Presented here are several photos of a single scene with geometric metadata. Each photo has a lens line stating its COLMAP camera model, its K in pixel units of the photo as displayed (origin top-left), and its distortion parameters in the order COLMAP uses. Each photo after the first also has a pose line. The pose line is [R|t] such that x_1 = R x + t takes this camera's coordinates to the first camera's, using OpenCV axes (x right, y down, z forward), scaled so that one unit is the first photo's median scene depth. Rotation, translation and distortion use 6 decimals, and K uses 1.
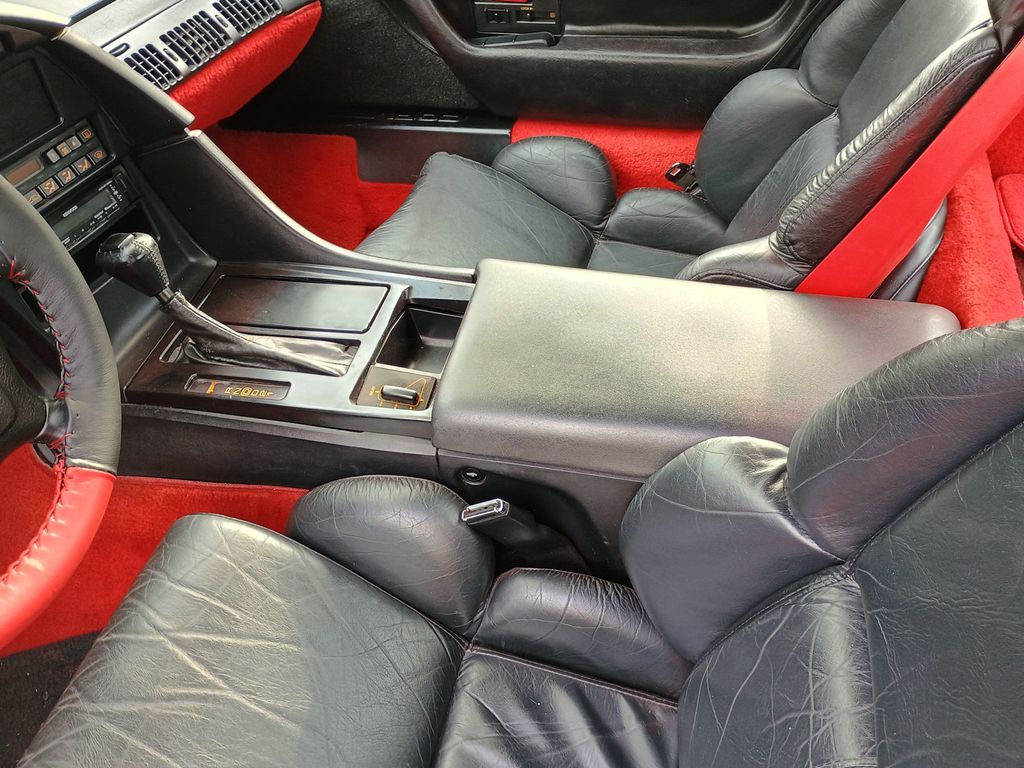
lens RADIAL K [[880.5, 0, 531.0], [0, 880.5, 393.0], [0, 0, 1]] dist [0.045039, -0.058173]
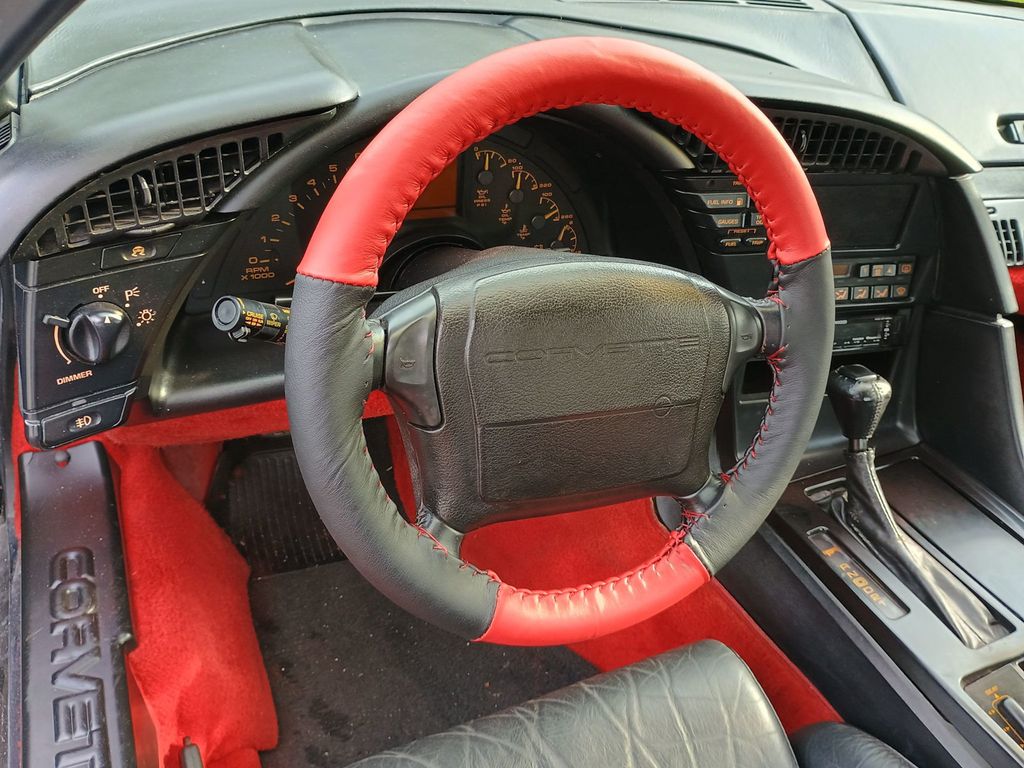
lens RADIAL K [[880.5, 0, 531.0], [0, 880.5, 393.0], [0, 0, 1]] dist [0.045039, -0.058173]
pose [[0.598392, 0.556764, -0.576143, -0.117129], [-0.635787, 0.767560, 0.081403, -0.009255], [0.487547, 0.317594, 0.813285, 0.067858]]
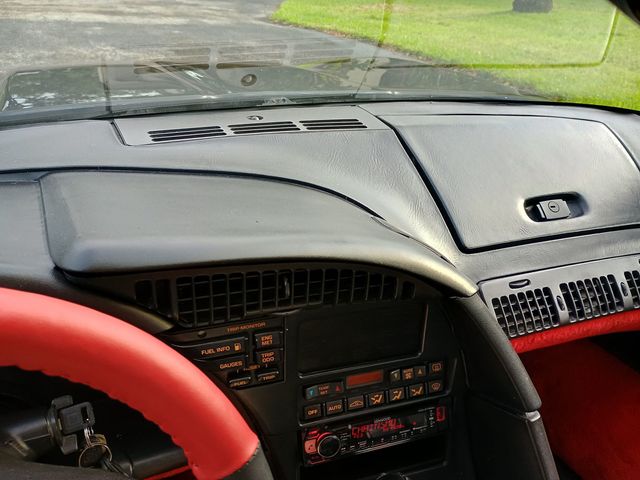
lens RADIAL K [[550.3, 0, 331.9], [0, 550.3, 245.6], [0, 0, 1]] dist [0.045039, -0.058173]
pose [[0.645934, 0.423617, -0.635073, -0.231823], [-0.571636, 0.819778, -0.034589, -0.315736], [0.505966, 0.385373, 0.771678, 0.390172]]
